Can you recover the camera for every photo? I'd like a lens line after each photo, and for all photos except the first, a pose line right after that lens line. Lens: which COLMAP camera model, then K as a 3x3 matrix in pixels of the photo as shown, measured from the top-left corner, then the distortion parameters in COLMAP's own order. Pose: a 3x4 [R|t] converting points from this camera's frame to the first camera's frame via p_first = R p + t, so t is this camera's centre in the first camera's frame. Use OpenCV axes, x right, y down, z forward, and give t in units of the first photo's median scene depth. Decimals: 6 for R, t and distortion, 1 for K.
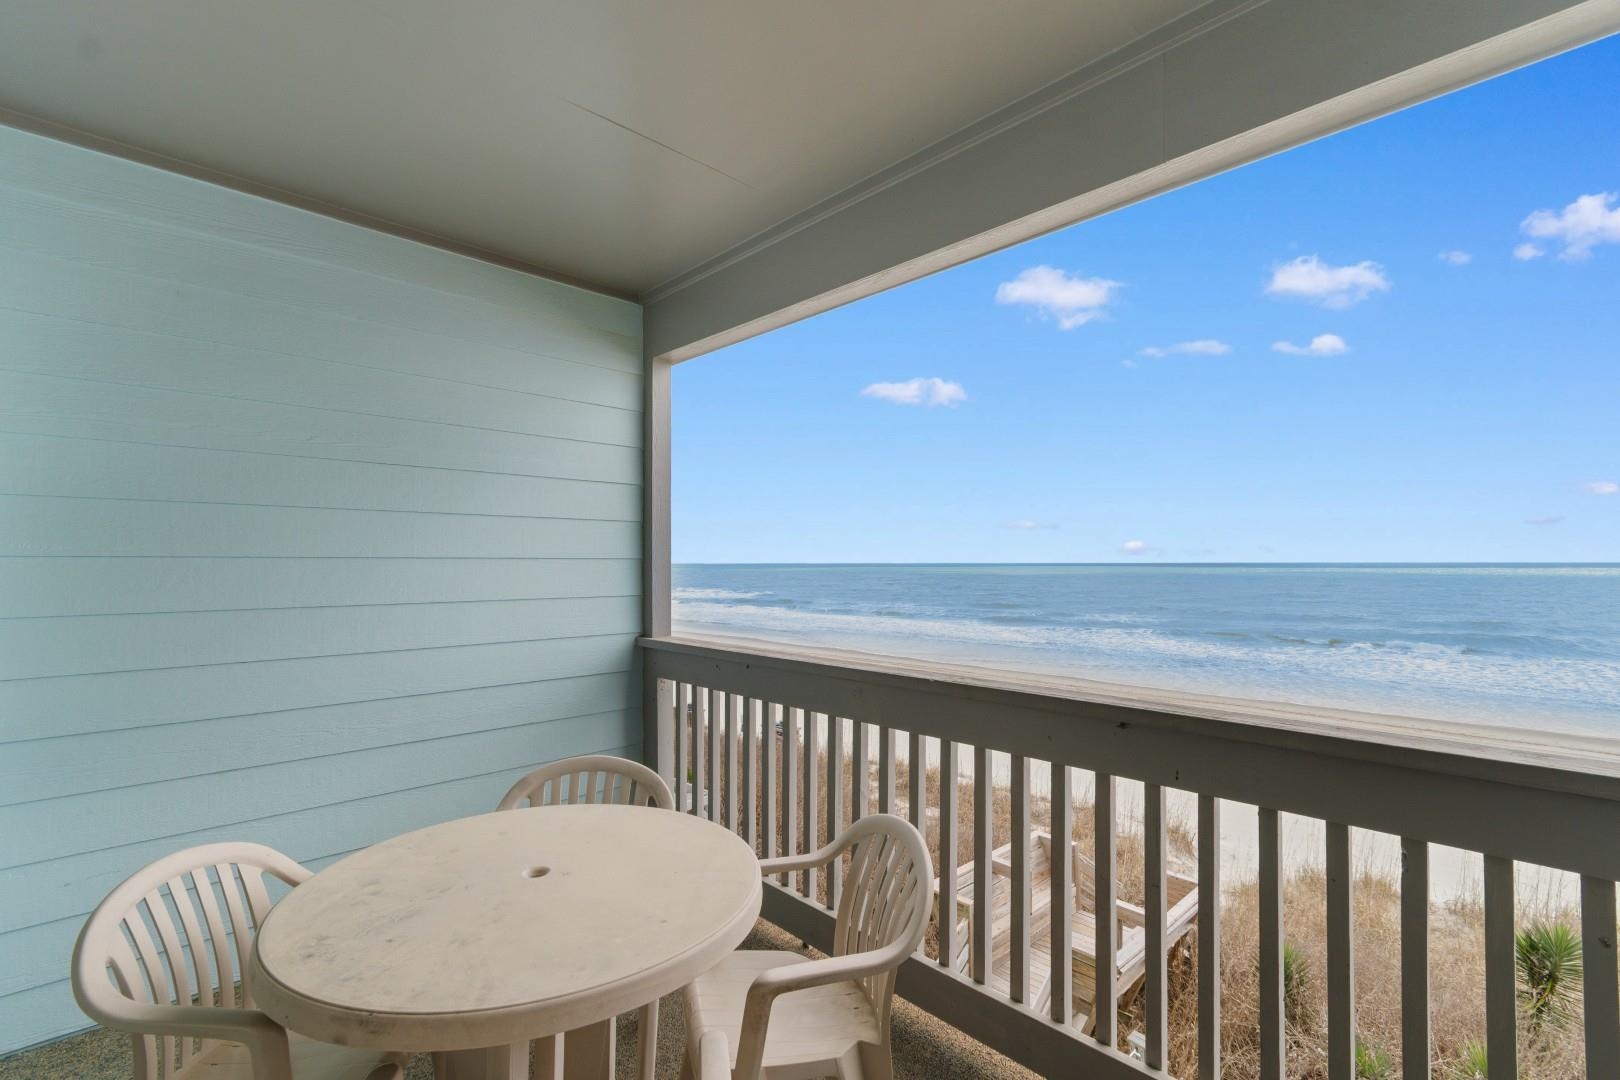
lens RADIAL K [[722.6, 0, 811.3], [0, 722.6, 548.7], [0, 0, 1]] dist [0.005400, -0.000657]
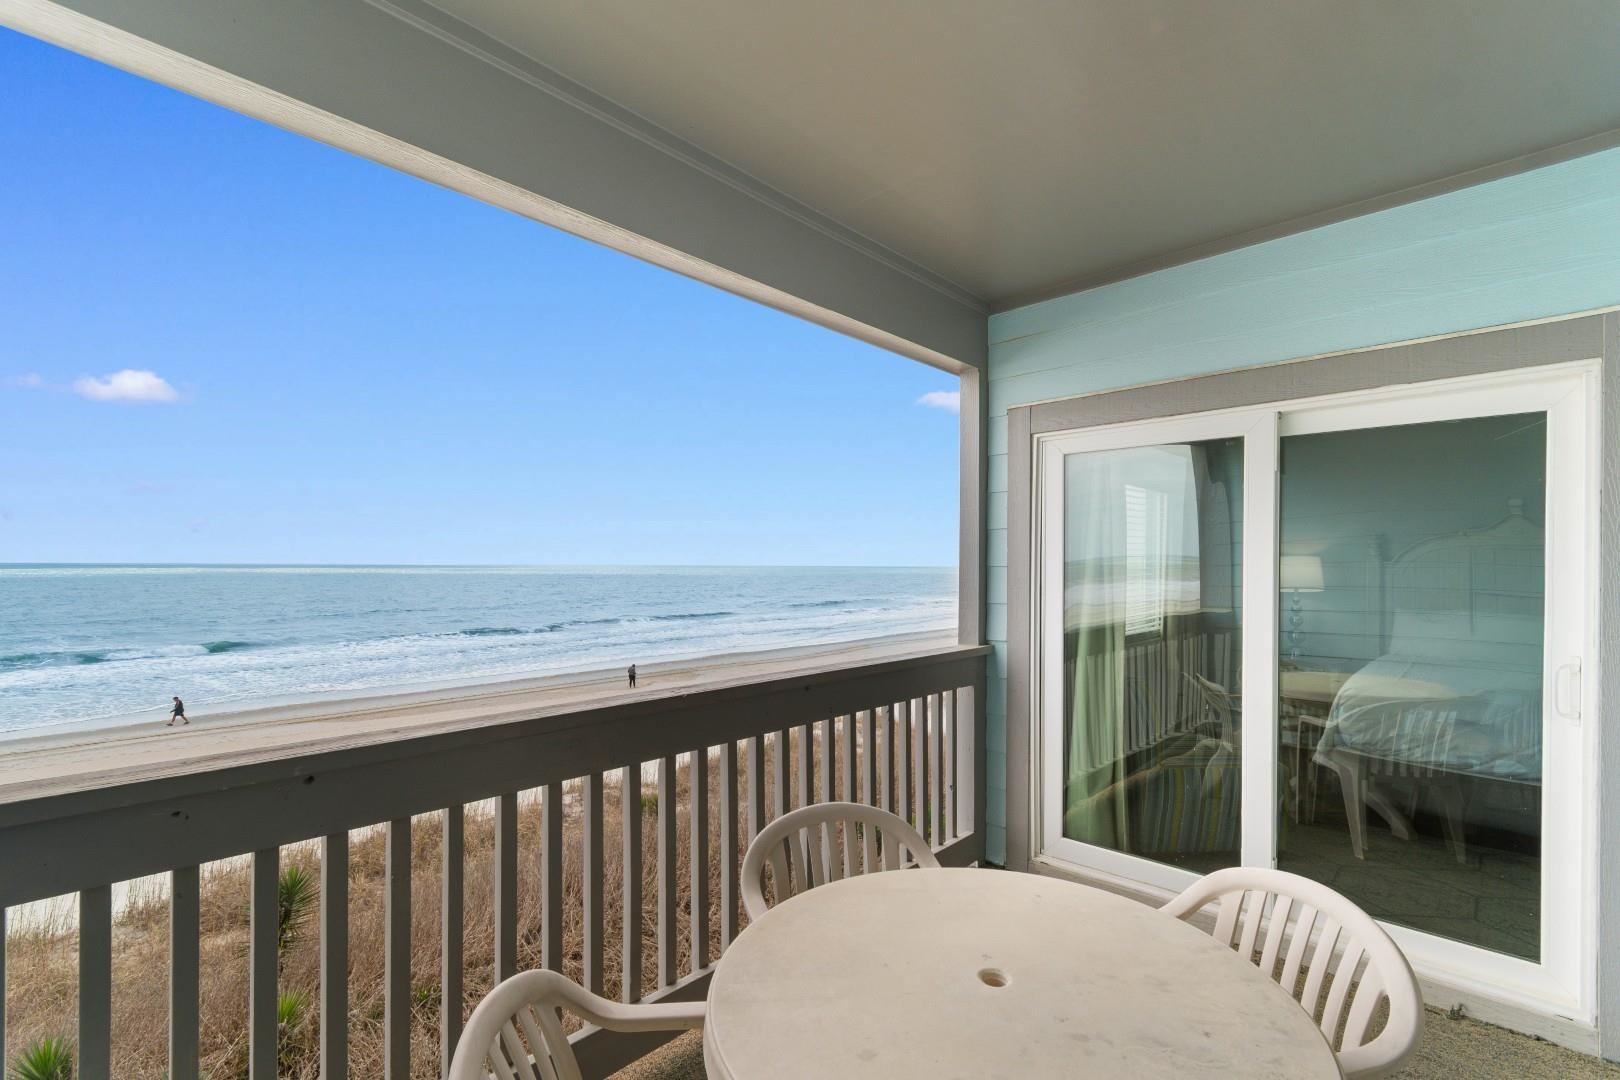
lens RADIAL K [[722.6, 0, 811.3], [0, 722.6, 548.7], [0, 0, 1]] dist [0.005400, -0.000657]
pose [[-0.060543, 0.009031, 0.998125, -0.887103], [-0.017469, 0.999796, -0.010106, -0.005367], [-0.998013, -0.018048, -0.060373, 0.962945]]
